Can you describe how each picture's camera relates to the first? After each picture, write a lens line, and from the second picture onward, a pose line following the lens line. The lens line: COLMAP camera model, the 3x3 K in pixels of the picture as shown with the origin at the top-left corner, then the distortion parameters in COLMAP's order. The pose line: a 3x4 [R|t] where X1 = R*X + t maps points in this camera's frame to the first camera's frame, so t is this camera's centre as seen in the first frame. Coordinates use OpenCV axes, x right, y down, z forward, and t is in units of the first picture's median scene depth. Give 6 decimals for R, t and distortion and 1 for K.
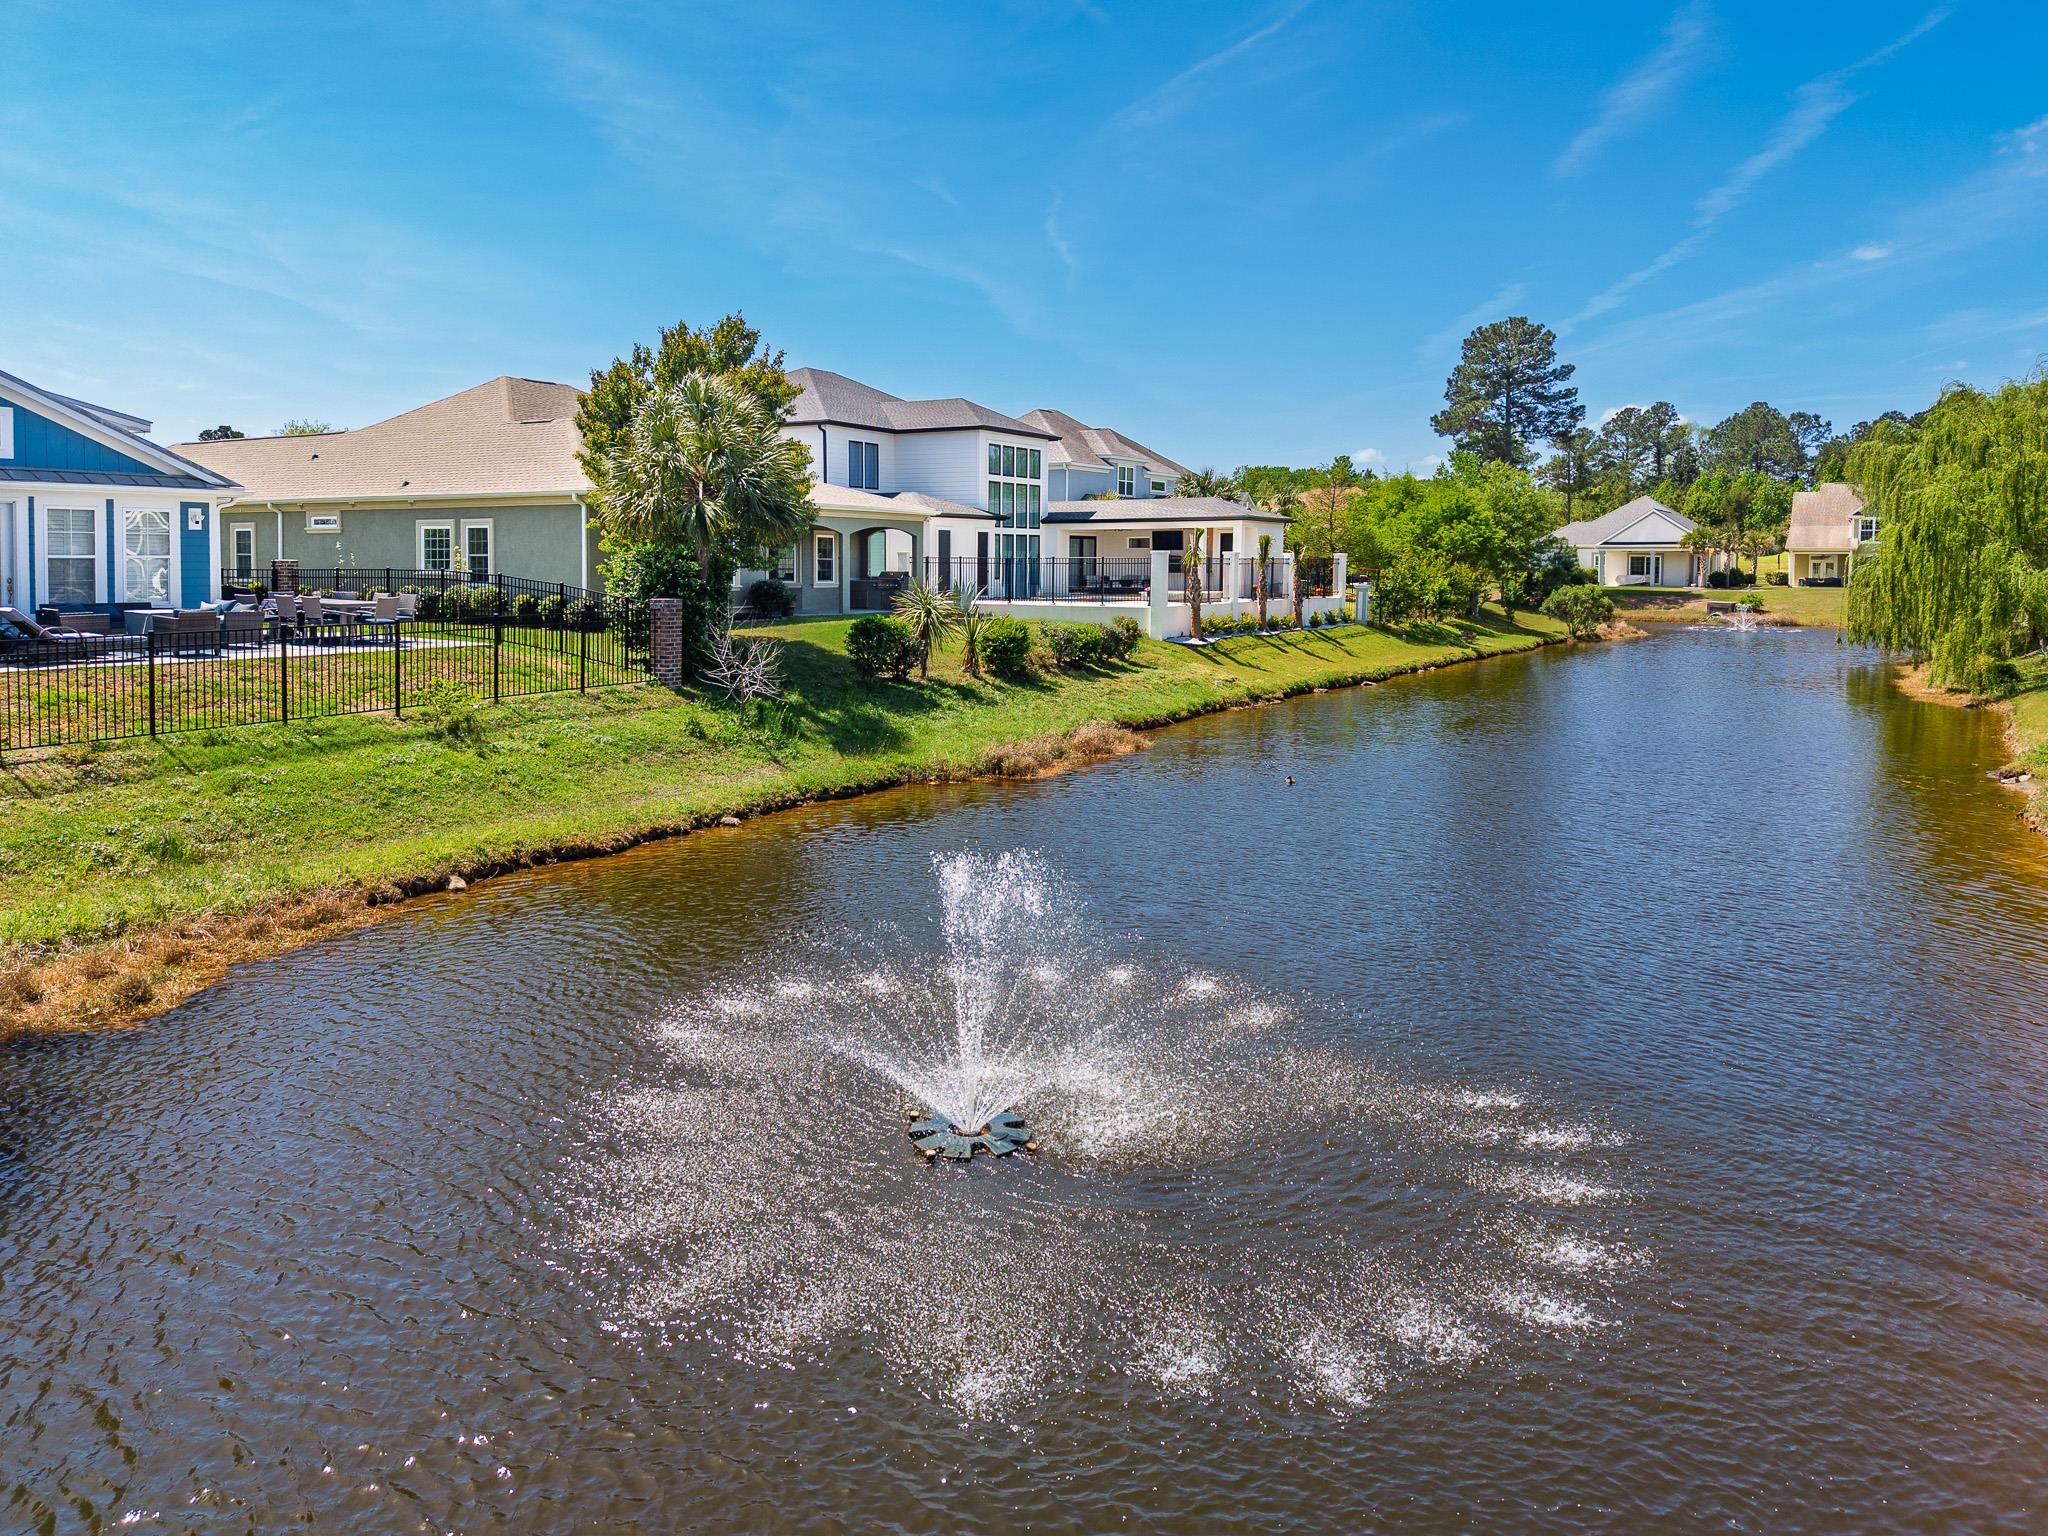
lens RADIAL K [[1438.2, 0, 1027.3], [0, 1438.2, 769.5], [0, 0, 1]] dist [-0.001891, -0.002456]
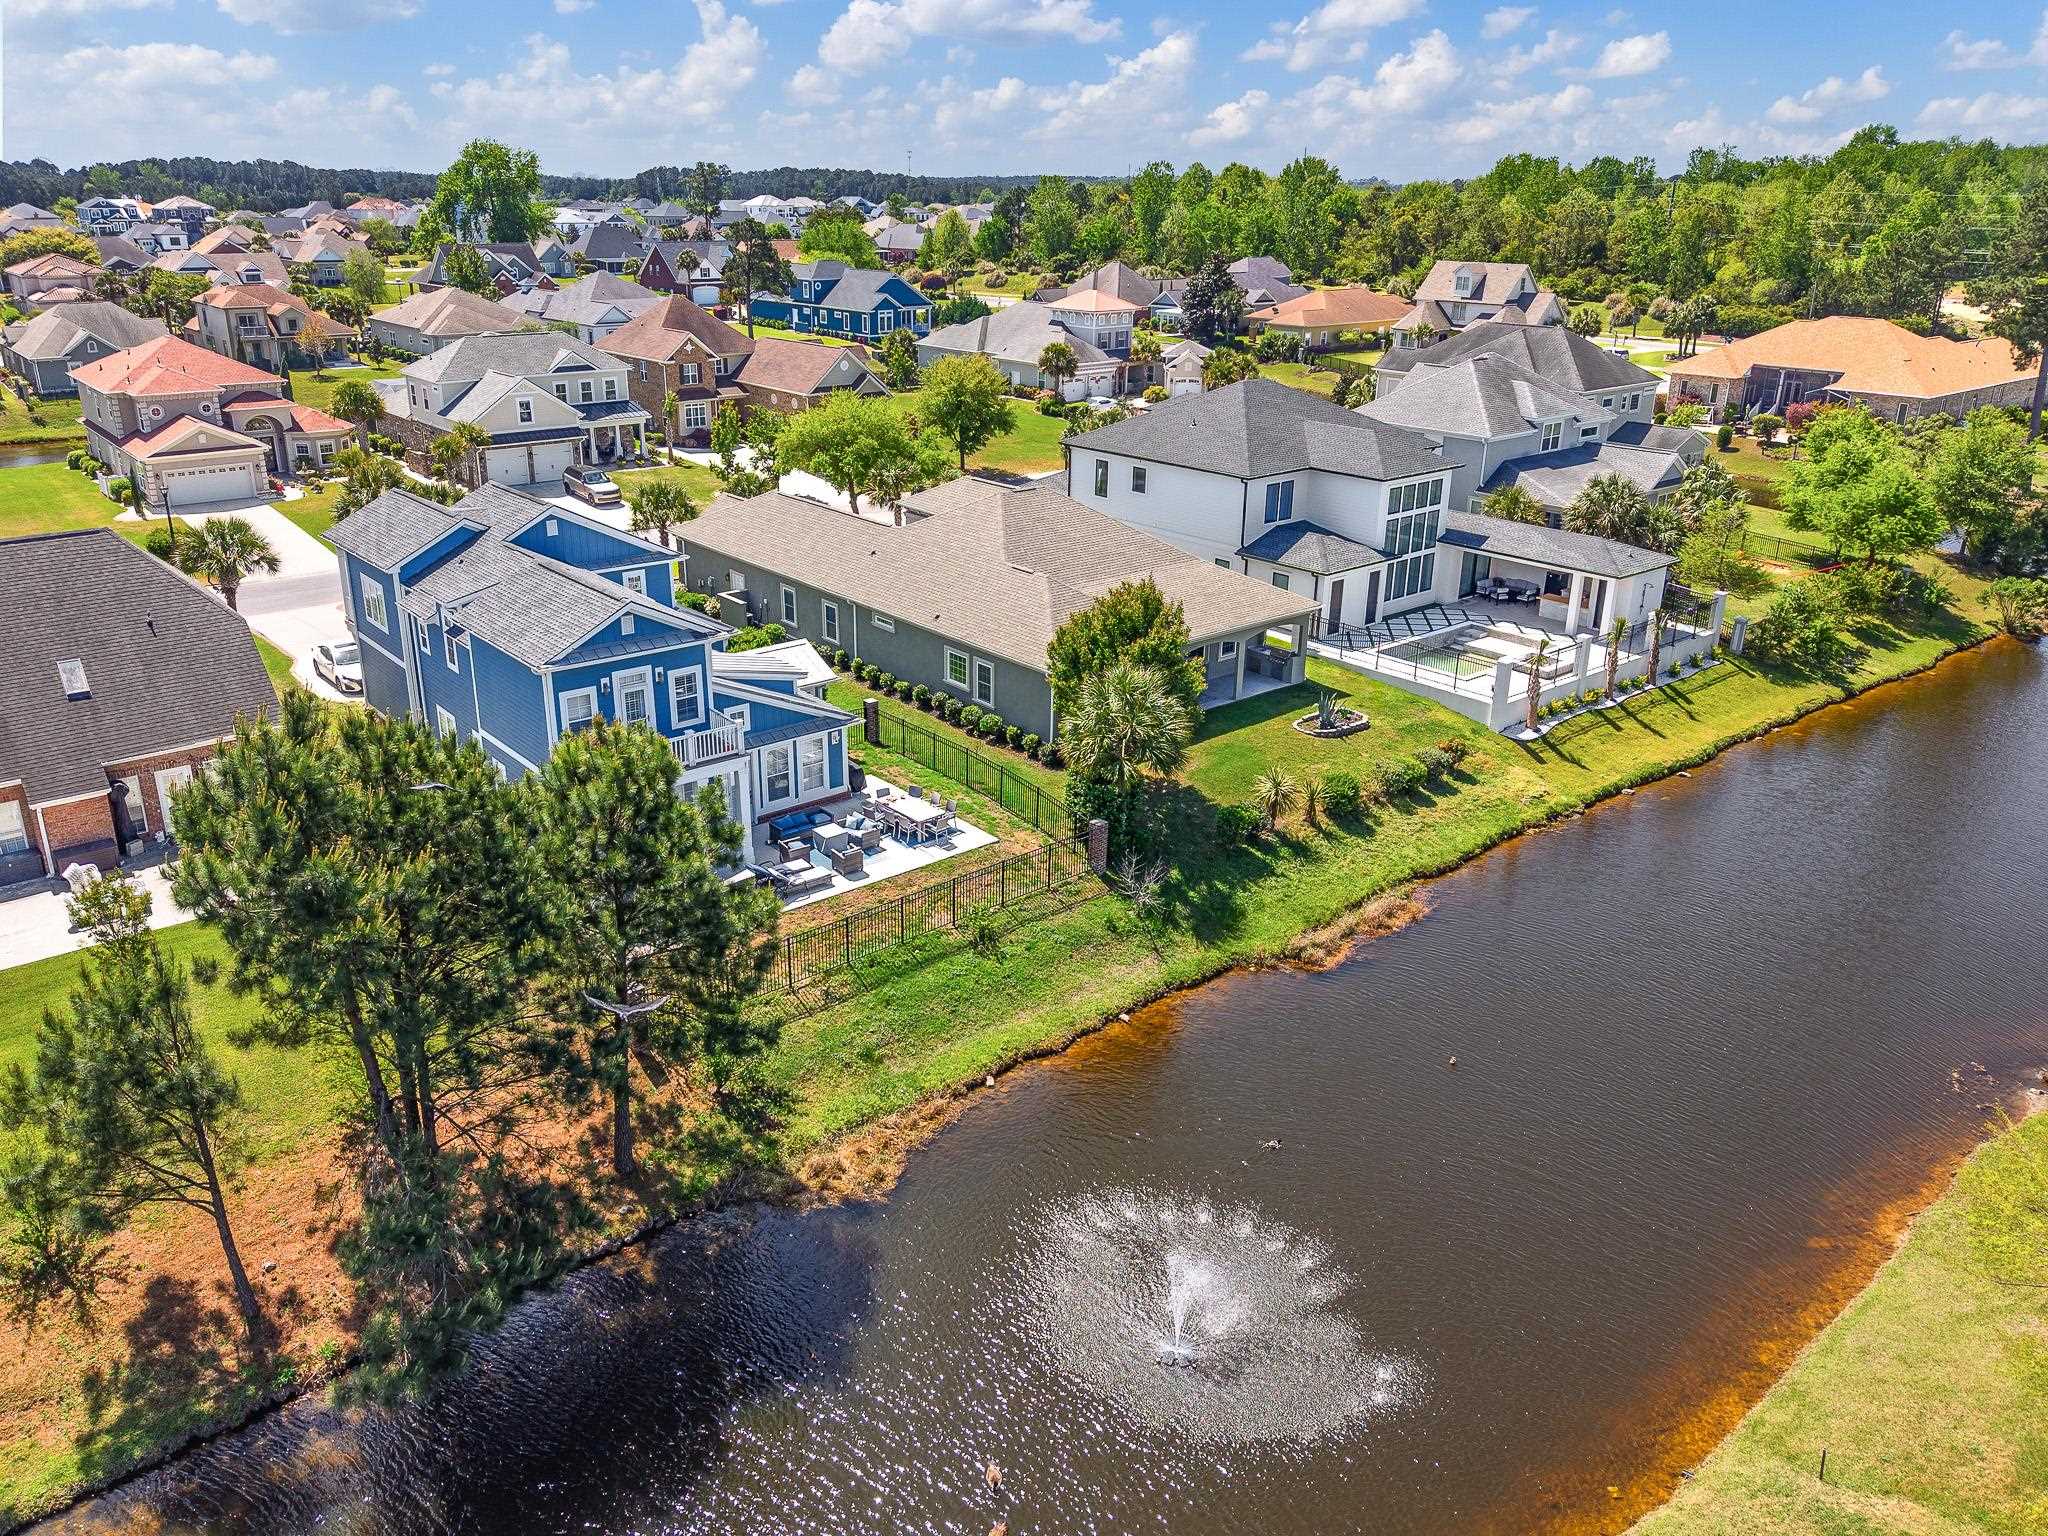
lens RADIAL K [[1438.2, 0, 1025.1], [0, 1438.2, 764.0], [0, 0, 1]] dist [-0.001891, -0.002456]
pose [[0.954226, 0.110603, -0.277884, 0.051534], [-0.076884, 0.988598, 0.129470, -0.184626], [0.289036, -0.102179, 0.951850, -0.263118]]
